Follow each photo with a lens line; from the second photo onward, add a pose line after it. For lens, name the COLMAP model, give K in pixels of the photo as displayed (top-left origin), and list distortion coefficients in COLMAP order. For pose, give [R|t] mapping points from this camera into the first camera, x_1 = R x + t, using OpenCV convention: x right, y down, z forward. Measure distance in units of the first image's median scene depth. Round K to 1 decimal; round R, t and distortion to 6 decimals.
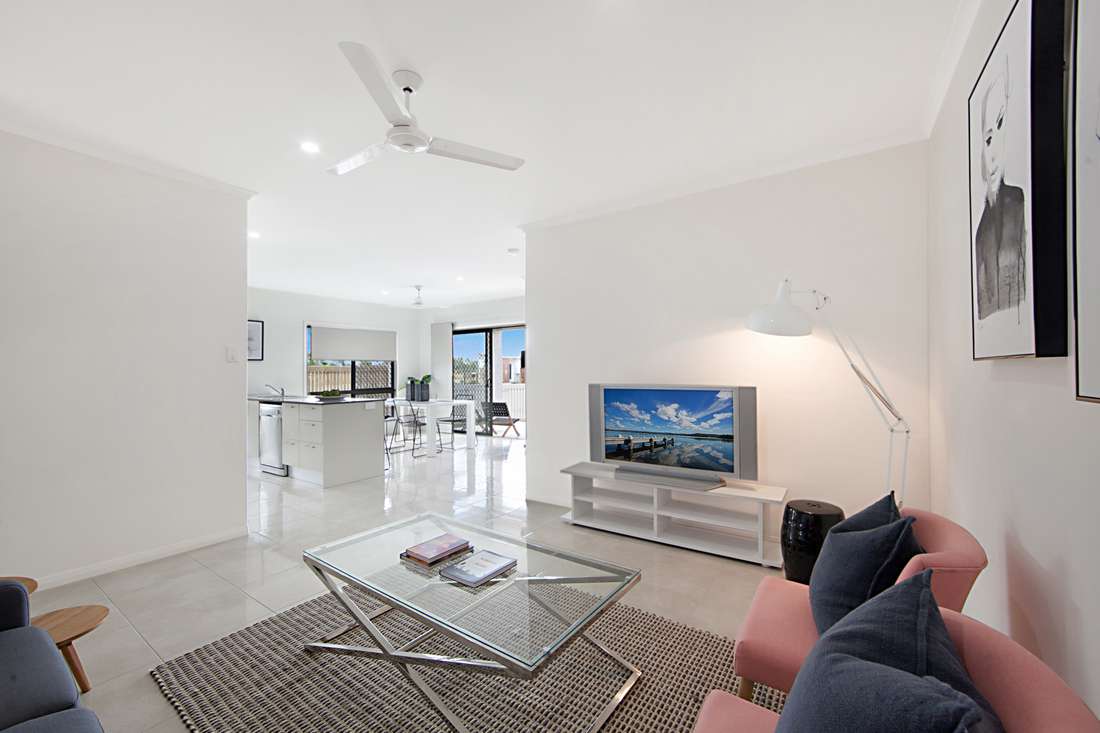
lens RADIAL K [[443.1, 0, 553.4], [0, 443.1, 369.7], [0, 0, 1]] dist [0.000307, -0.000022]
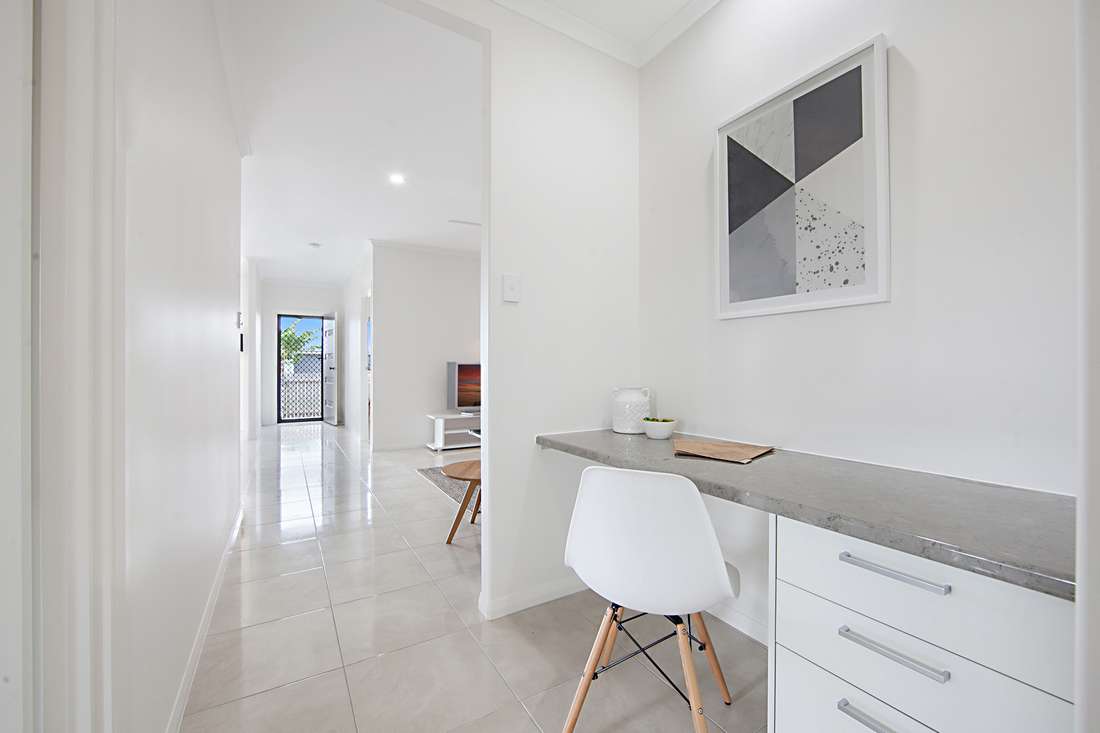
lens RADIAL K [[424.0, 0, 550.3], [0, 424.0, 371.6], [0, 0, 1]] dist [0.000517, 0.000021]
pose [[0.398463, -0.000768, 0.917184, -1.402898], [-0.002627, 0.999995, 0.001979, 0.075980], [-0.917181, -0.003198, 0.398459, 0.063776]]
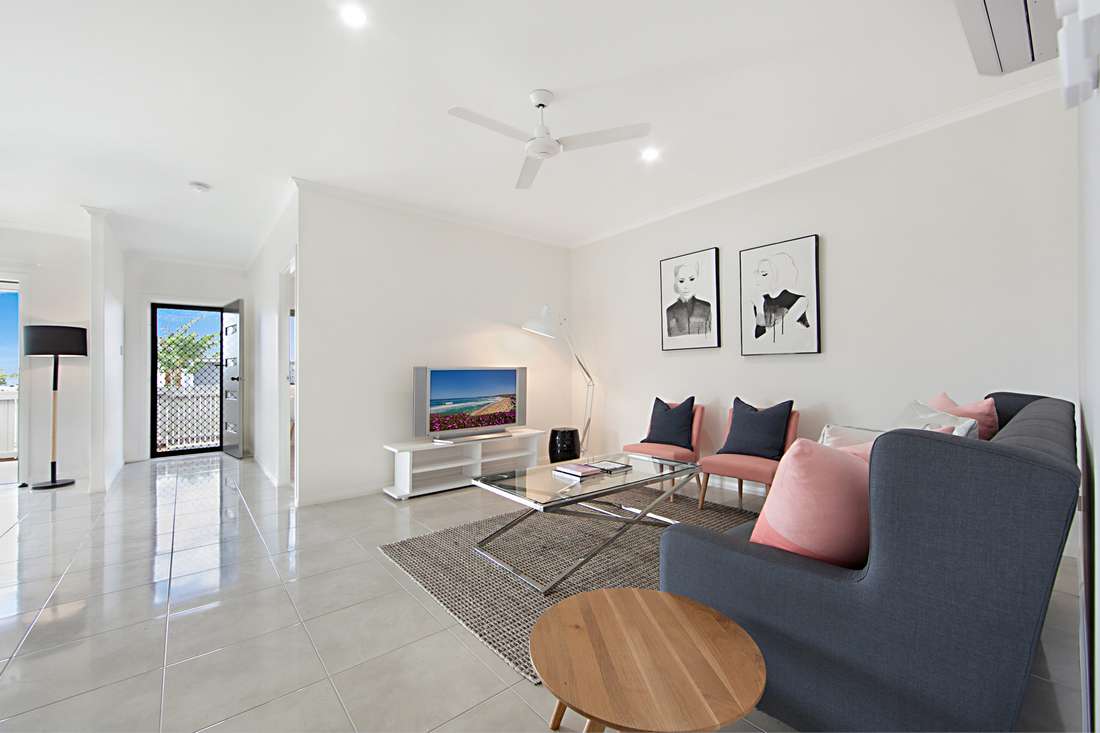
lens RADIAL K [[443.1, 0, 553.4], [0, 443.1, 369.7], [0, 0, 1]] dist [0.000307, -0.000022]
pose [[0.270091, 0.013703, 0.962737, -1.044258], [0.011275, 0.999785, -0.017393, 0.075230], [-0.962769, 0.015552, 0.269879, 0.457603]]
